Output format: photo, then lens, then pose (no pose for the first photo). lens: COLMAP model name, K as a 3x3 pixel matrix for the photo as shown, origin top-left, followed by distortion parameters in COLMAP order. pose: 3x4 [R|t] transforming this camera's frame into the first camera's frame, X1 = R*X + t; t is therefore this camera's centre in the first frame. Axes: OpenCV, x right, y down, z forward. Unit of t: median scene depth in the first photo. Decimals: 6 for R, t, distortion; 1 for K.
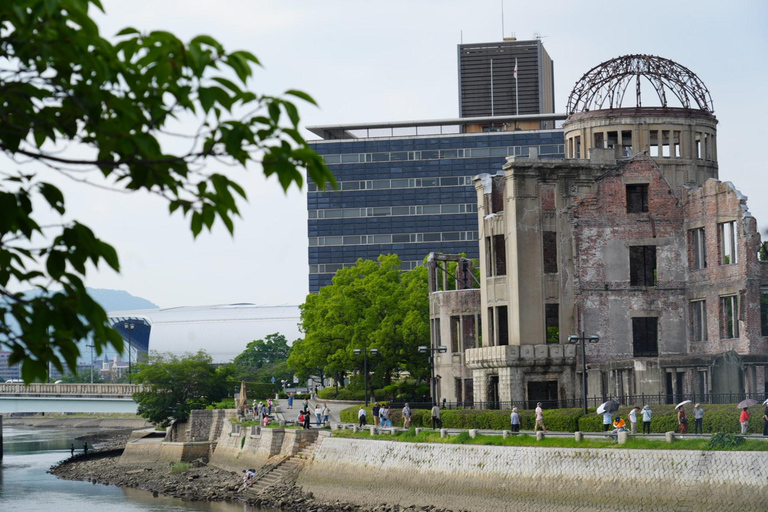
lens RADIAL K [[1951.7, 0, 384.0], [0, 1951.7, 256.0], [0, 0, 1]] dist [0.007923, 0.003757]
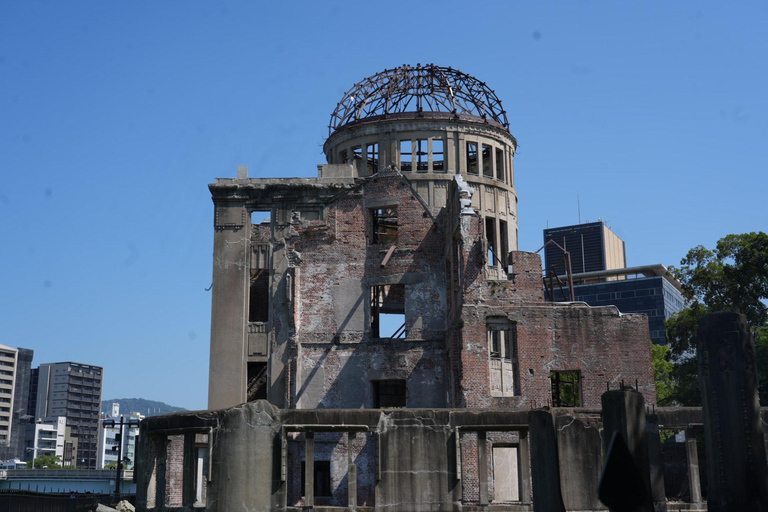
lens RADIAL K [[914.2, 0, 384.0], [0, 914.2, 256.0], [0, 0, 1]] dist [-0.013763, -0.023684]
pose [[0.952541, -0.058569, -0.298721, 0.237814], [0.006646, 0.985083, -0.171950, 0.044598], [0.304336, 0.161804, 0.938722, 0.665256]]
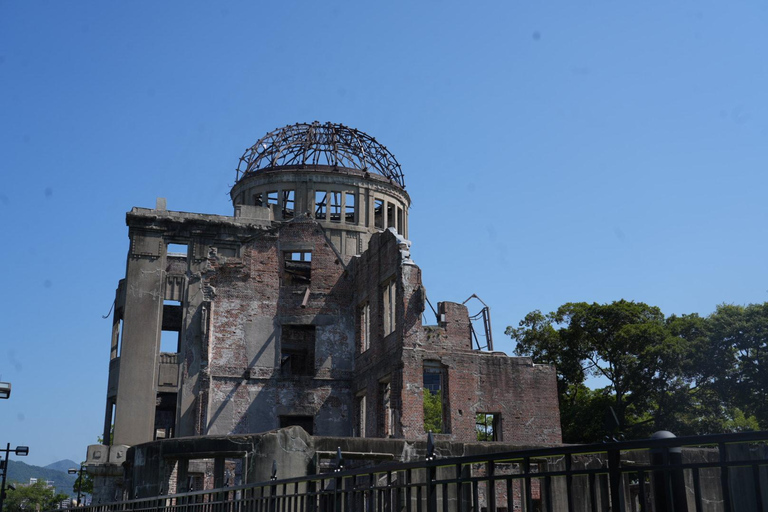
lens RADIAL K [[854.5, 0, 384.0], [0, 854.5, 256.0], [0, 0, 1]] dist [-0.005146, 0.004371]
pose [[0.999656, 0.014826, -0.021616, 0.174471], [-0.019478, 0.972021, -0.234086, 0.048416], [0.017541, 0.234426, 0.971976, 0.654968]]
